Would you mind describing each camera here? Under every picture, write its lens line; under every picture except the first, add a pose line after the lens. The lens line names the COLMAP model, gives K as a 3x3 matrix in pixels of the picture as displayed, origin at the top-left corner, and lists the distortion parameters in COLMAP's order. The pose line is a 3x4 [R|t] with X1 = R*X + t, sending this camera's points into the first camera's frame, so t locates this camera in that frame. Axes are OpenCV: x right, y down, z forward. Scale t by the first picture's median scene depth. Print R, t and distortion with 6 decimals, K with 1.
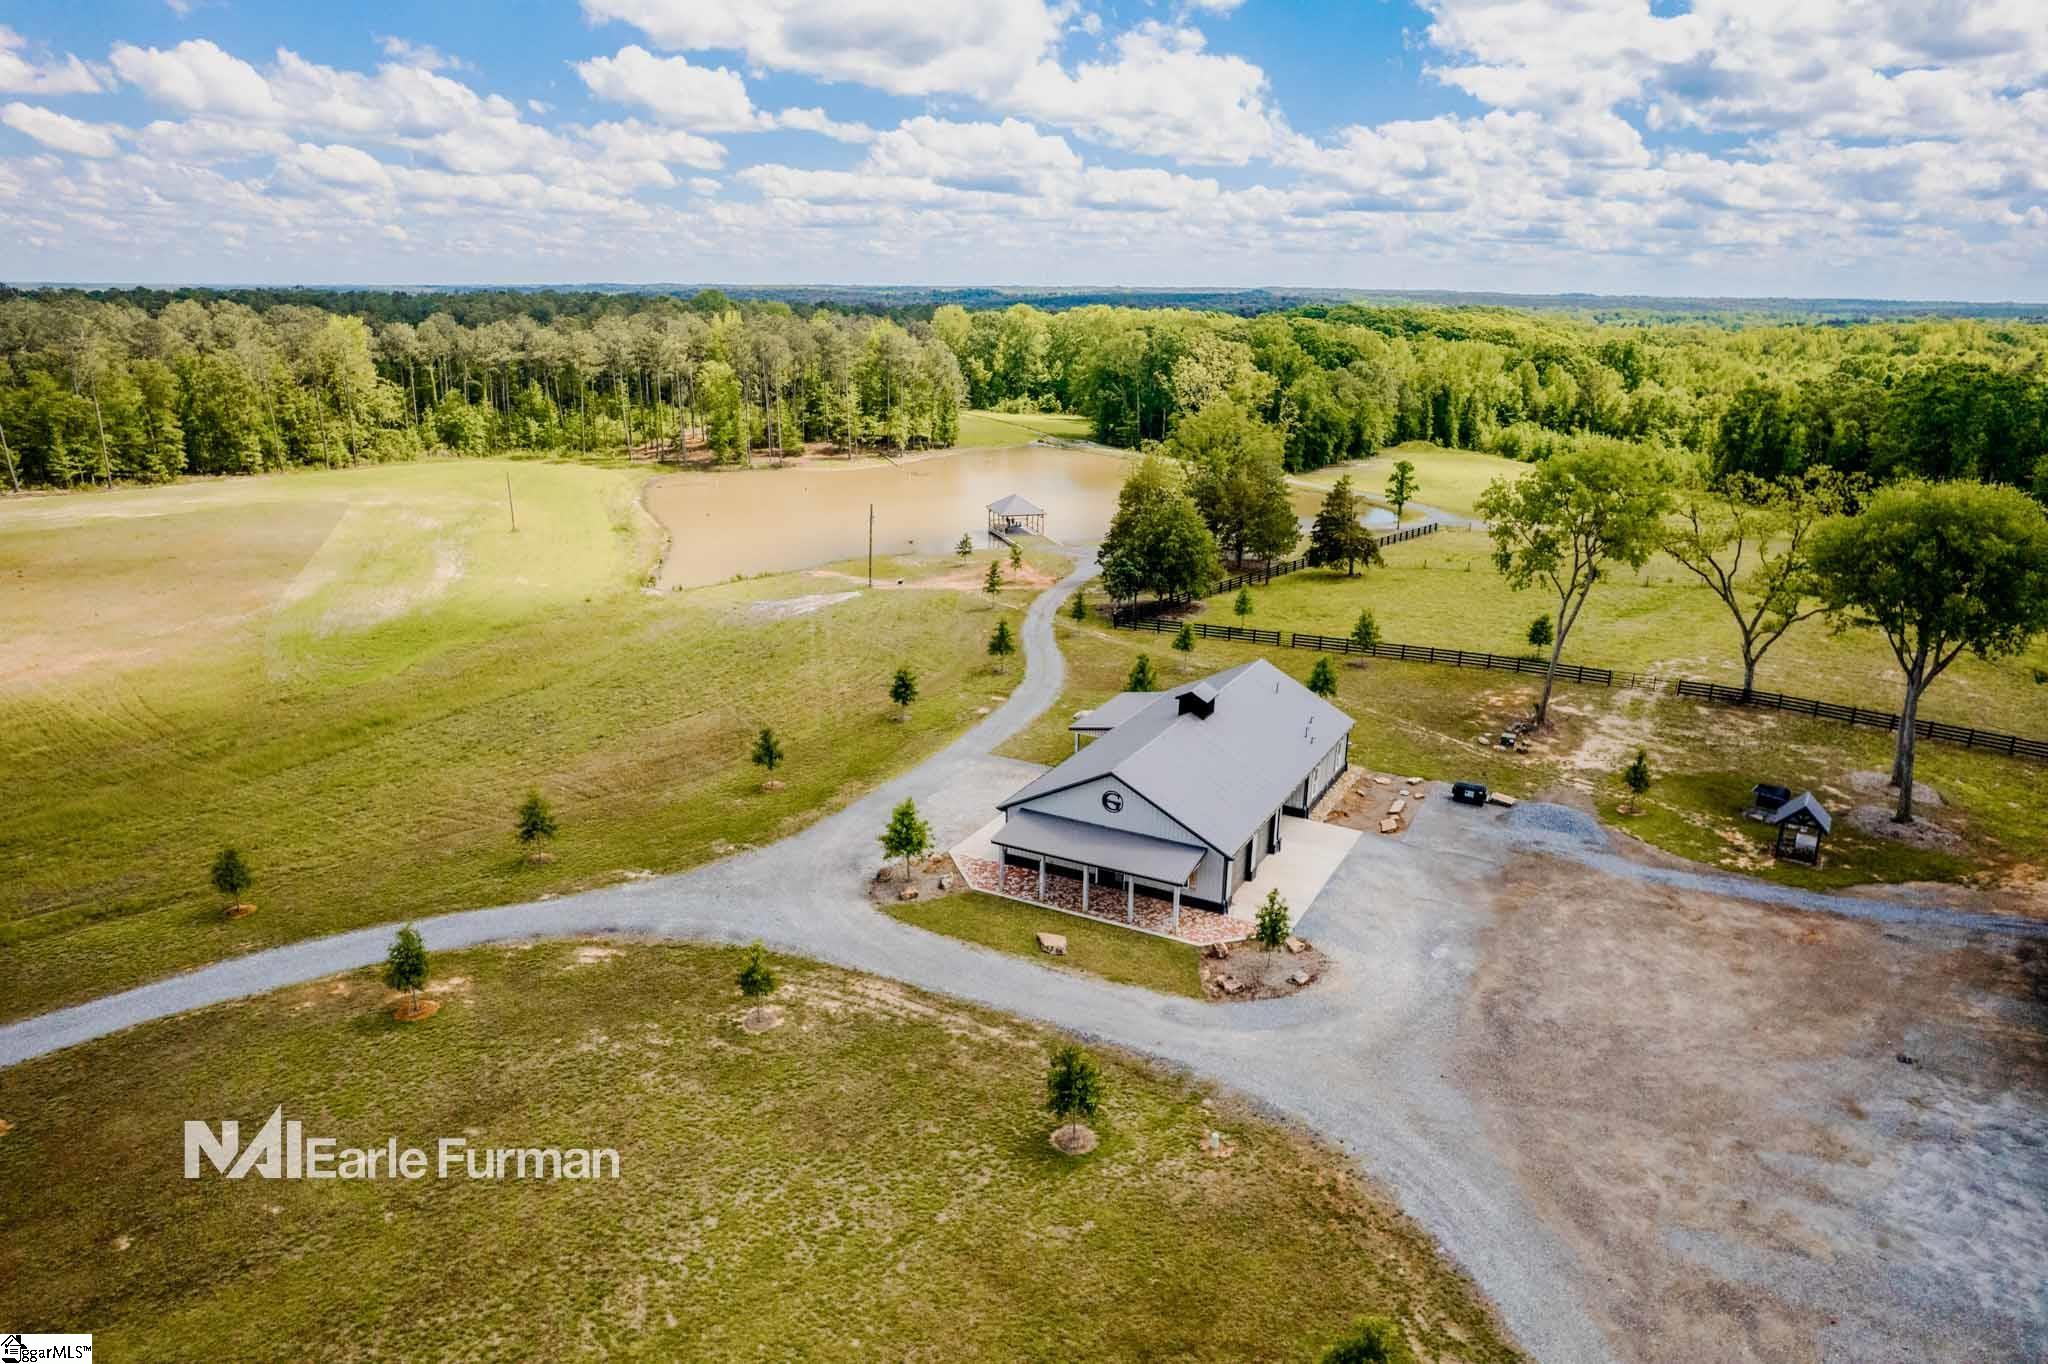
lens RADIAL K [[1363.7, 0, 1019.3], [0, 1363.7, 690.9], [0, 0, 1]] dist [-0.049503, 0.018568]
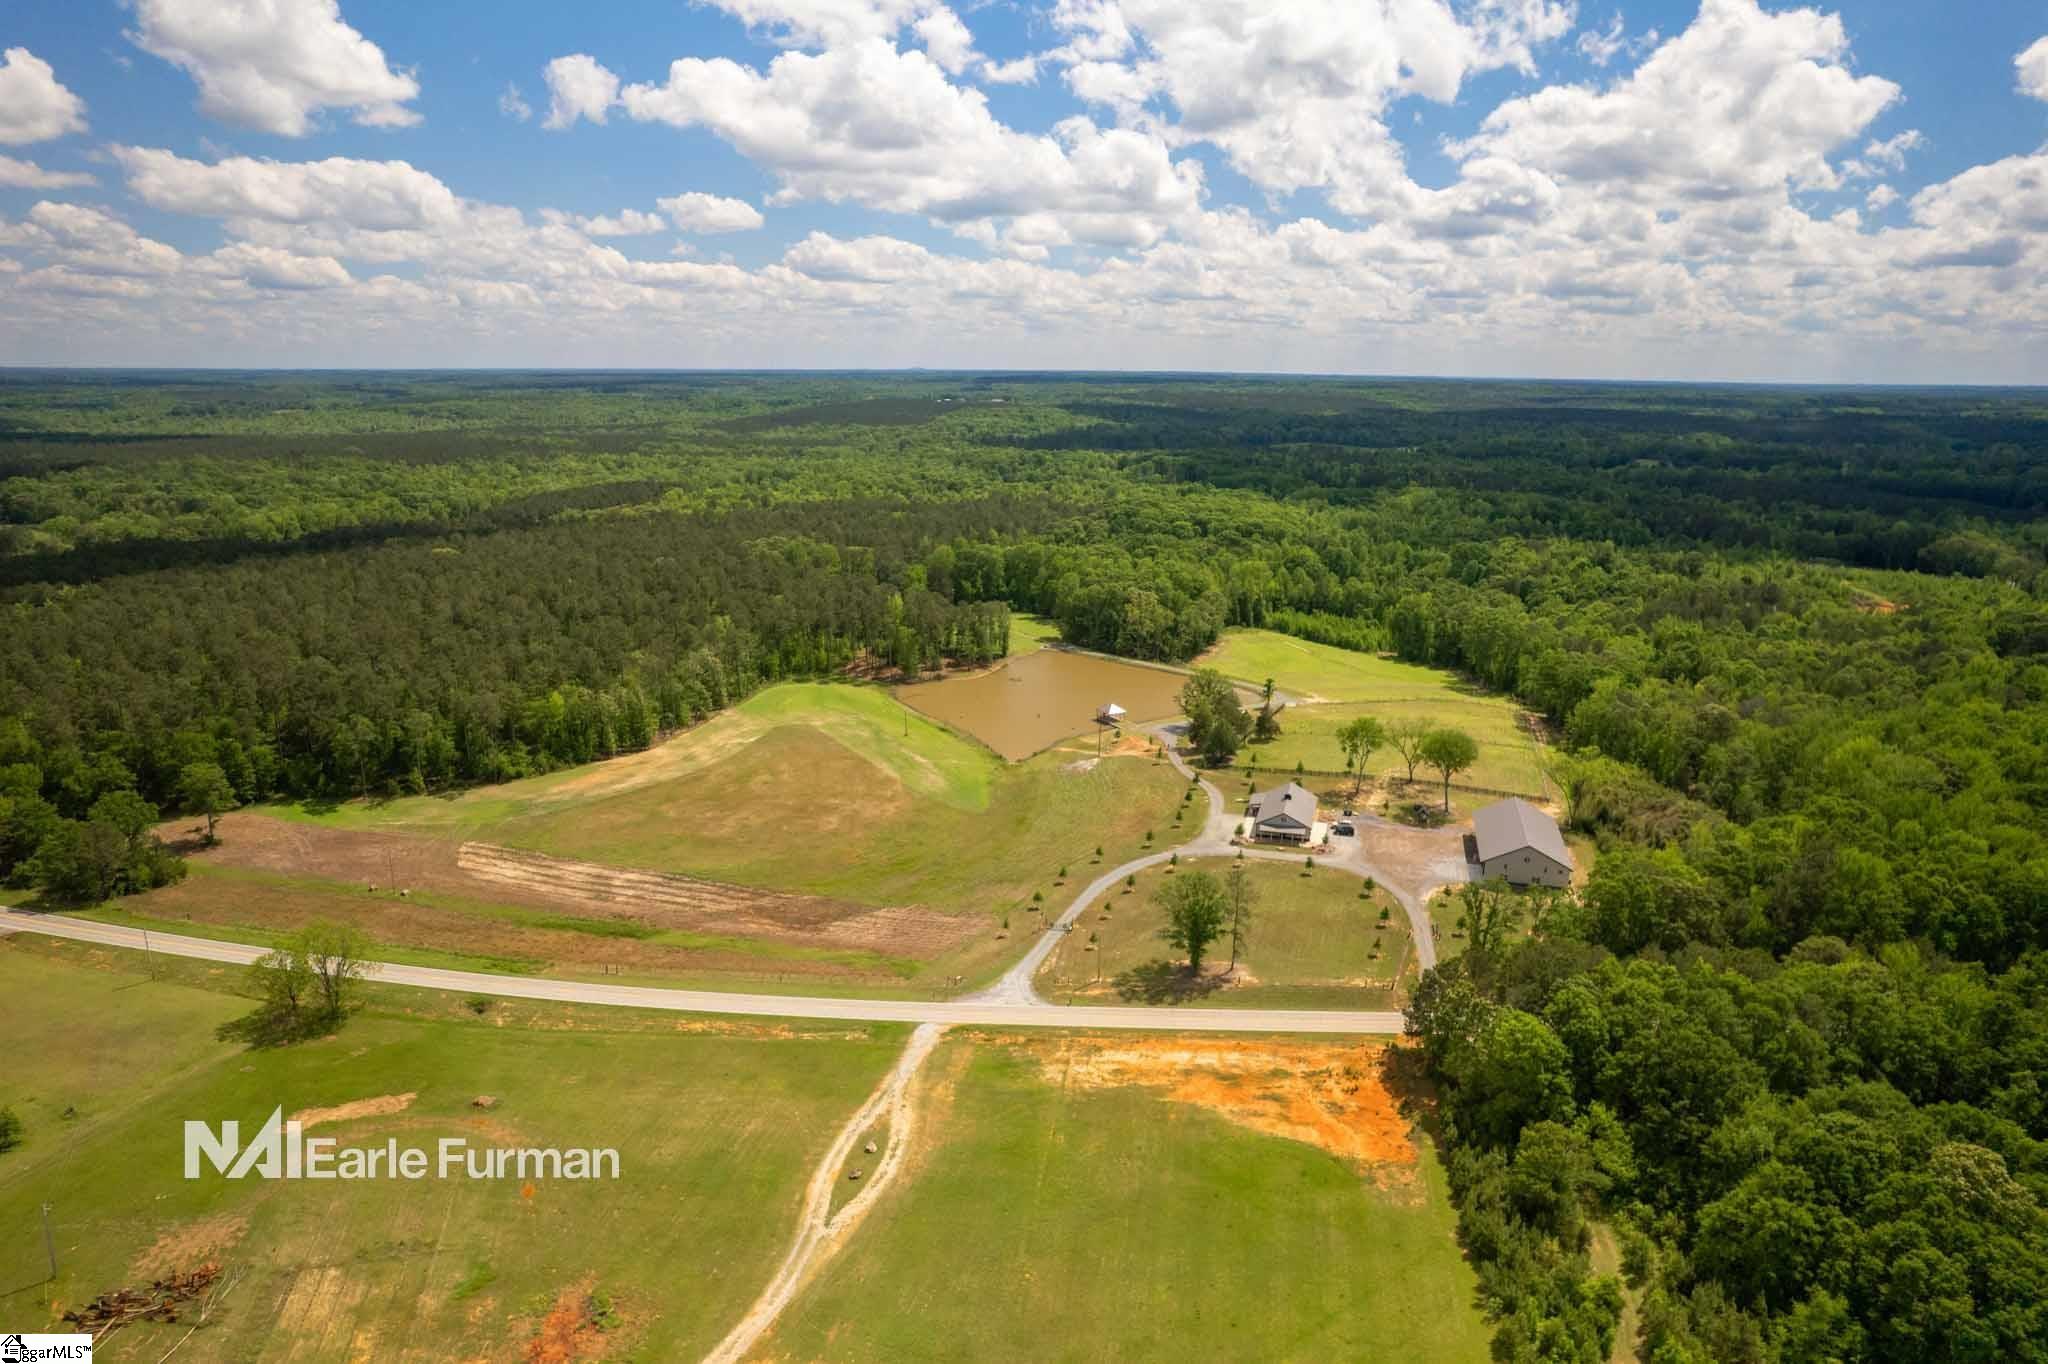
lens RADIAL K [[1363.7, 0, 1020.5], [0, 1363.7, 676.8], [0, 0, 1]] dist [-0.049503, 0.018568]
pose [[0.977507, -0.052667, 0.204222, -0.331946], [0.065237, 0.996336, -0.055308, -0.039059], [-0.200561, 0.067387, 0.977361, -0.649300]]
